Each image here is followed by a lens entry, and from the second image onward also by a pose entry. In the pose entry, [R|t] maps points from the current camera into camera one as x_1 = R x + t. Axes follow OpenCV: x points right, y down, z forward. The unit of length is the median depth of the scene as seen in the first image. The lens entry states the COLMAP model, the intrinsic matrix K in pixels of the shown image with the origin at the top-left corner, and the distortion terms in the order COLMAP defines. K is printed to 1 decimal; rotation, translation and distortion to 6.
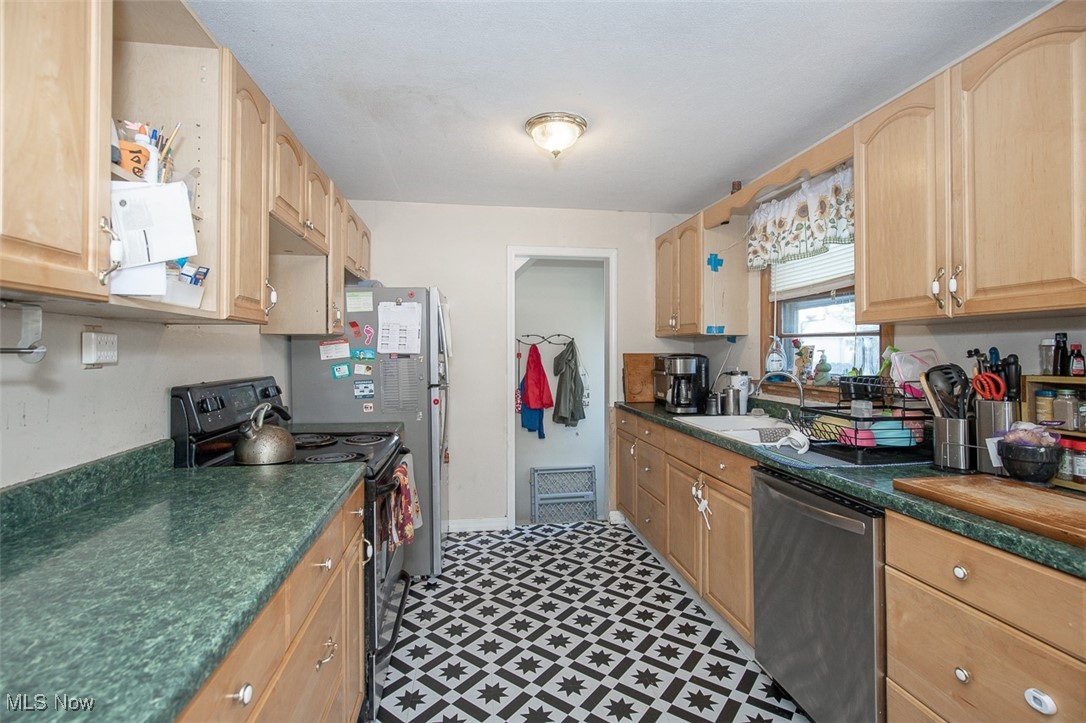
lens RADIAL K [[499.1, 0, 540.3], [0, 499.1, 346.7], [0, 0, 1]] dist [-0.013484, 0.000042]
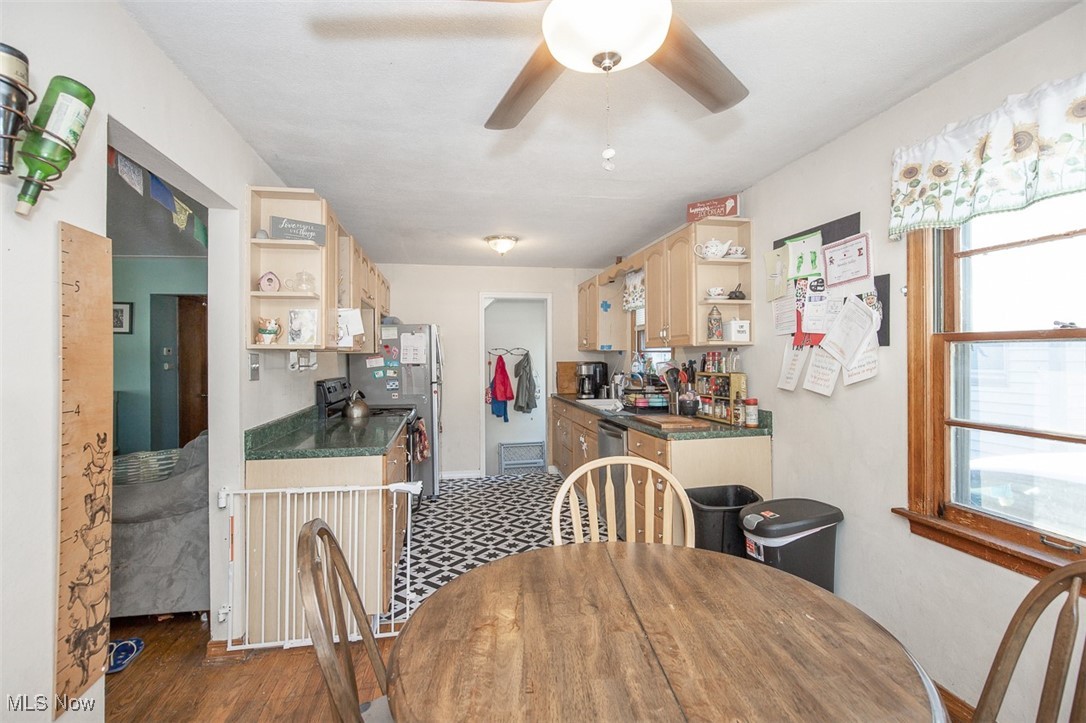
lens RADIAL K [[499.1, 0, 540.3], [0, 499.1, 346.7], [0, 0, 1]] dist [-0.013484, 0.000042]
pose [[0.999456, -0.006653, 0.032302, 0.083602], [0.007022, 0.999911, -0.011339, -0.019255], [-0.032223, 0.011560, 0.999414, -0.636232]]
